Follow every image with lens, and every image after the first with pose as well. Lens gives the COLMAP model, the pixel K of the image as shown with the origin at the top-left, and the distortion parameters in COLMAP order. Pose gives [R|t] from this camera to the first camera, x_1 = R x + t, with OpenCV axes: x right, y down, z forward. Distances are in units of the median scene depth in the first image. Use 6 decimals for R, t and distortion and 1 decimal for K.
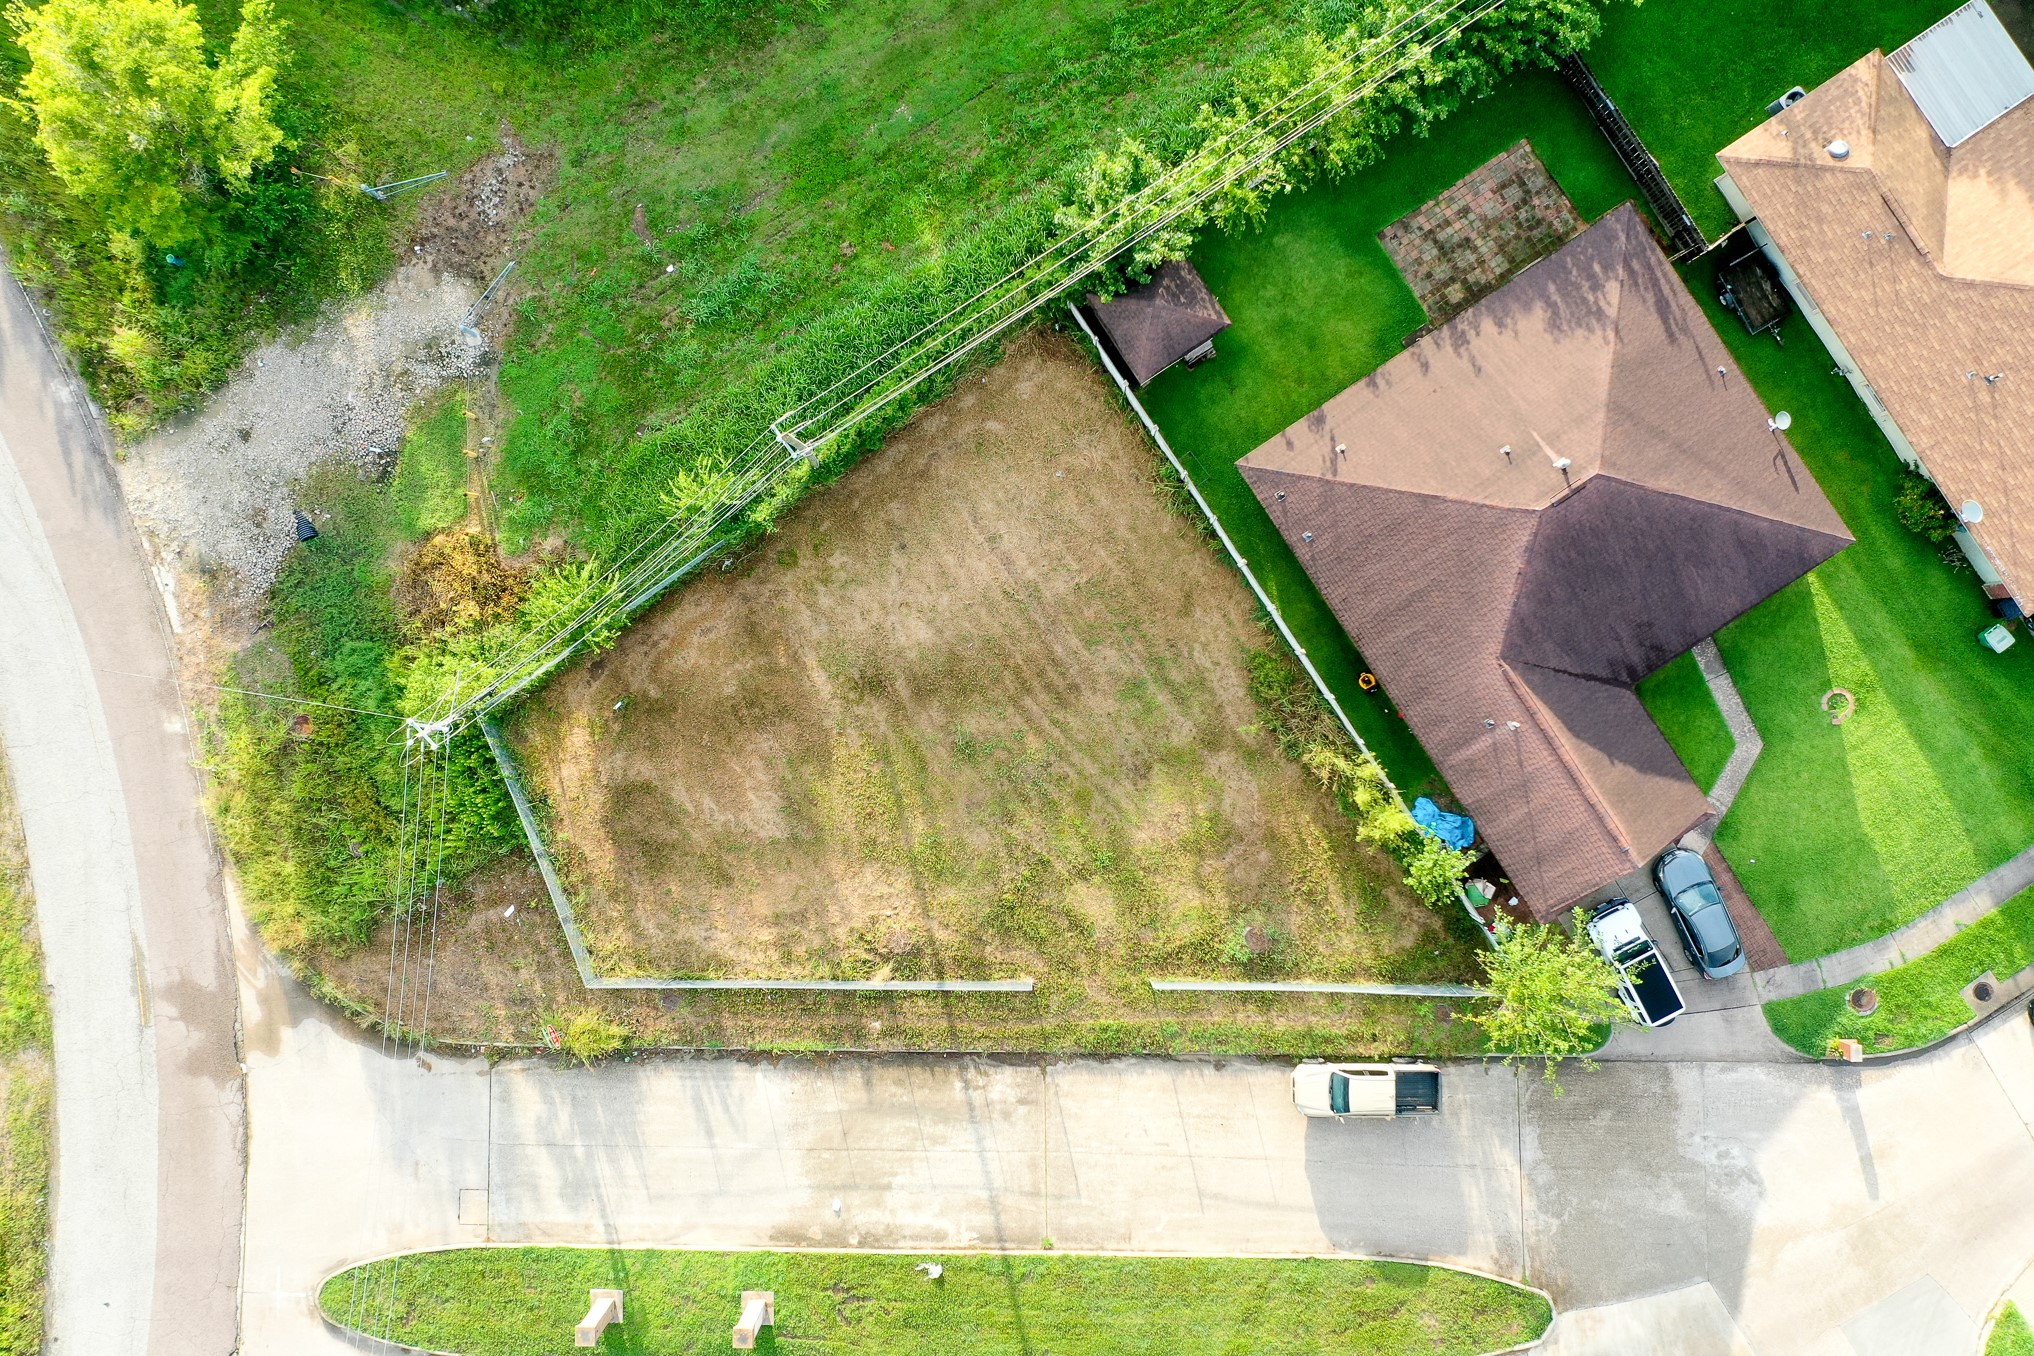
lens RADIAL K [[1603.9, 0, 1014.3], [0, 1603.9, 682.3], [0, 0, 1]] dist [0.010643, 0.001938]
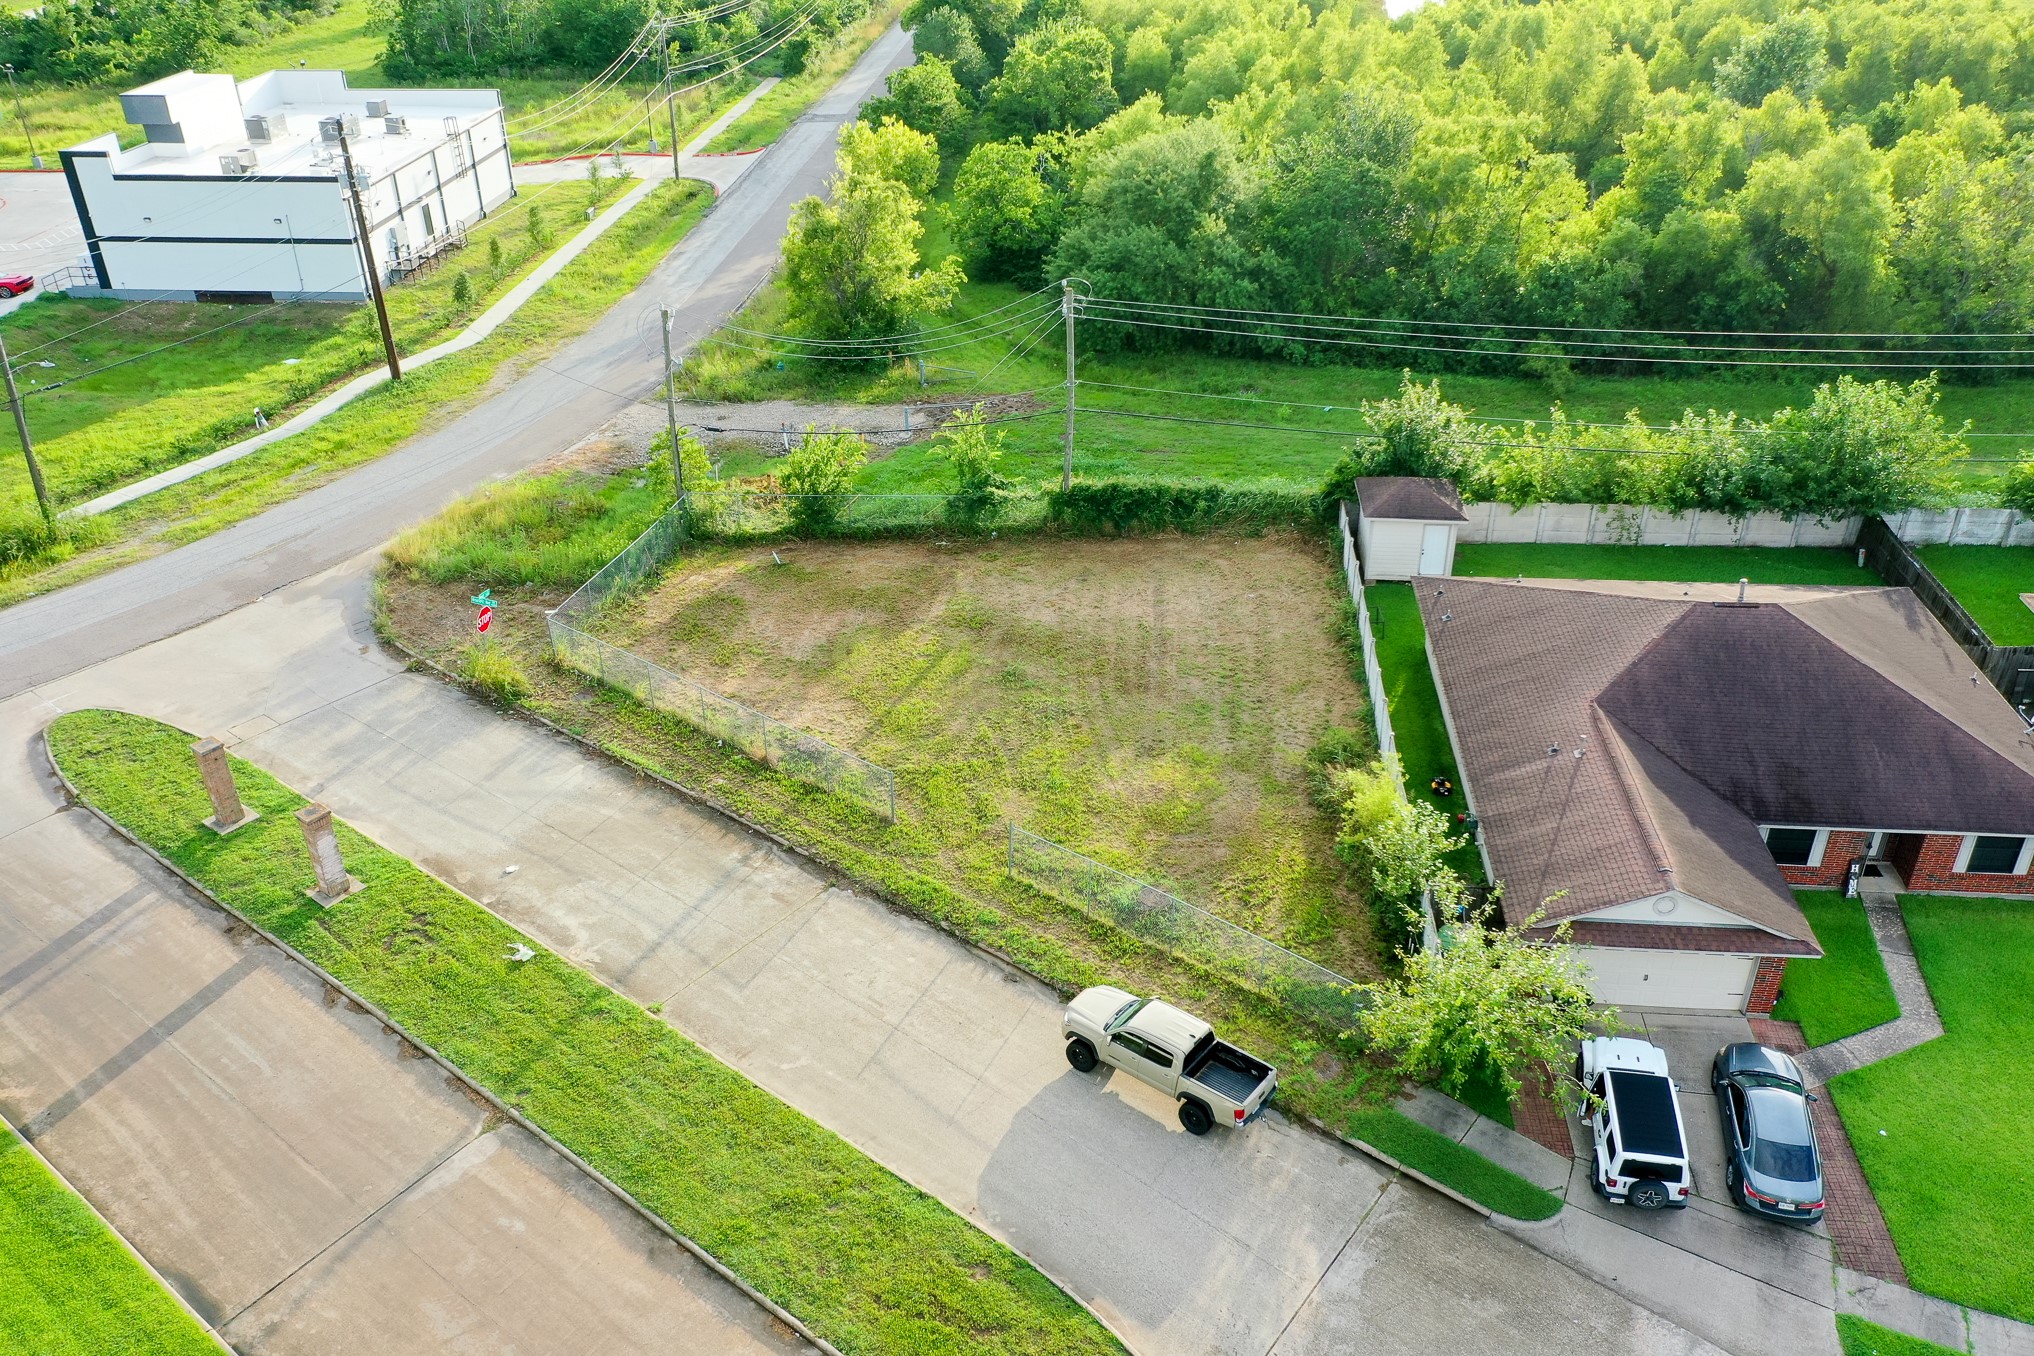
lens RADIAL K [[1603.9, 0, 1014.3], [0, 1603.9, 682.3], [0, 0, 1]] dist [0.010643, 0.001938]
pose [[0.783864, 0.329798, -0.526108, 0.459009], [-0.620870, 0.404301, -0.671611, 0.661167], [-0.008790, 0.853097, 0.521679, 0.518436]]
